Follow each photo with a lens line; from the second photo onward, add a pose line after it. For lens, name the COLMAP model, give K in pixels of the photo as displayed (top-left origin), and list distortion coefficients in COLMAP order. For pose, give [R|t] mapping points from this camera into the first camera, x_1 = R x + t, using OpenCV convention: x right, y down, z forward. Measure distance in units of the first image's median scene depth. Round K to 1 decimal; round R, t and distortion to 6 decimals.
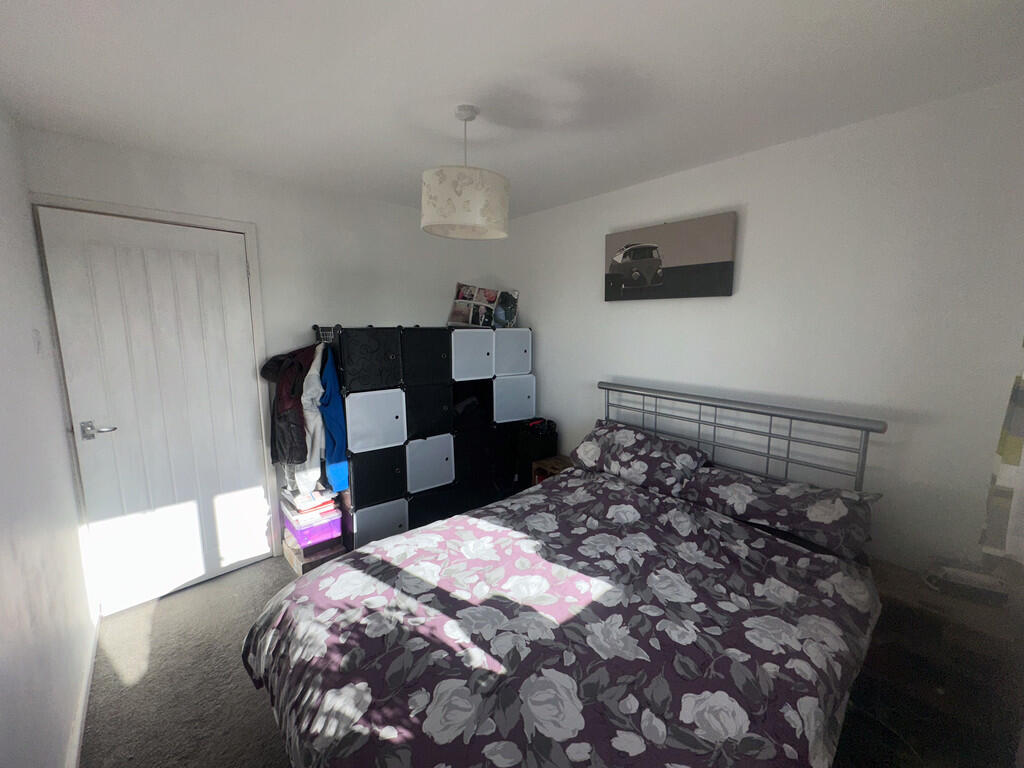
lens RADIAL K [[404.8, 0, 511.9], [0, 404.8, 384.8], [0, 0, 1]] dist [0.001903, 0.000108]
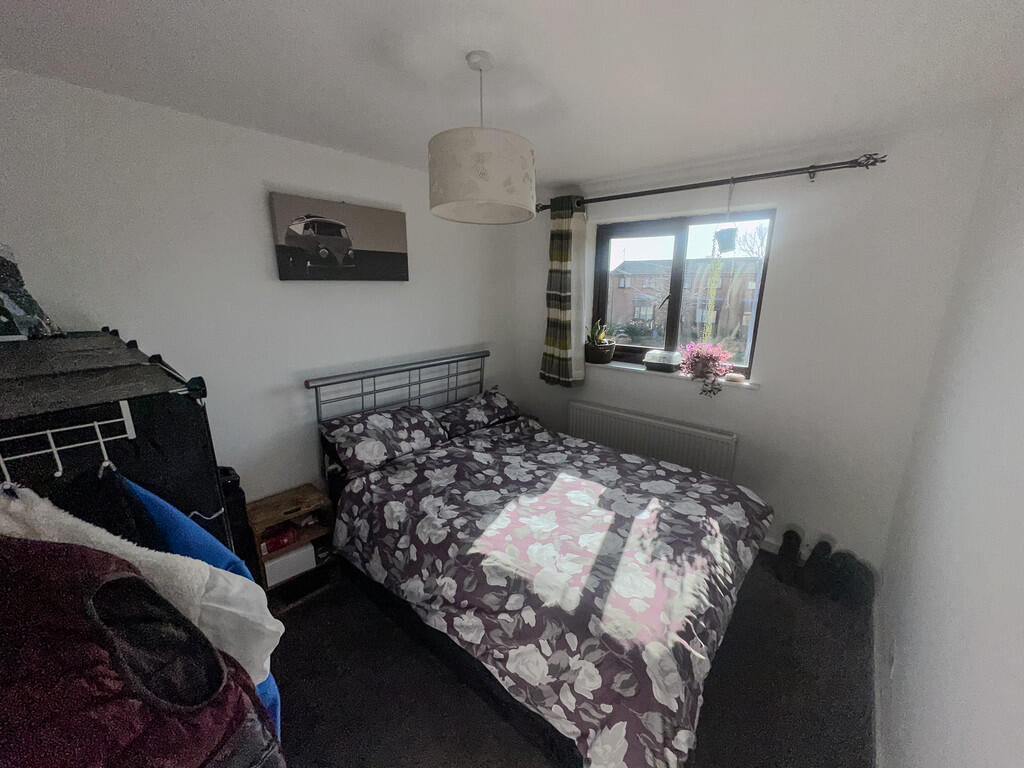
lens RADIAL K [[404.8, 0, 512.9], [0, 404.8, 382.8], [0, 0, 1]] dist [0.001903, 0.000108]
pose [[-0.138333, -0.245169, 0.959560, -1.148277], [0.143246, 0.953735, 0.264331, -0.293412], [-0.979972, 0.174019, -0.096814, 1.231833]]
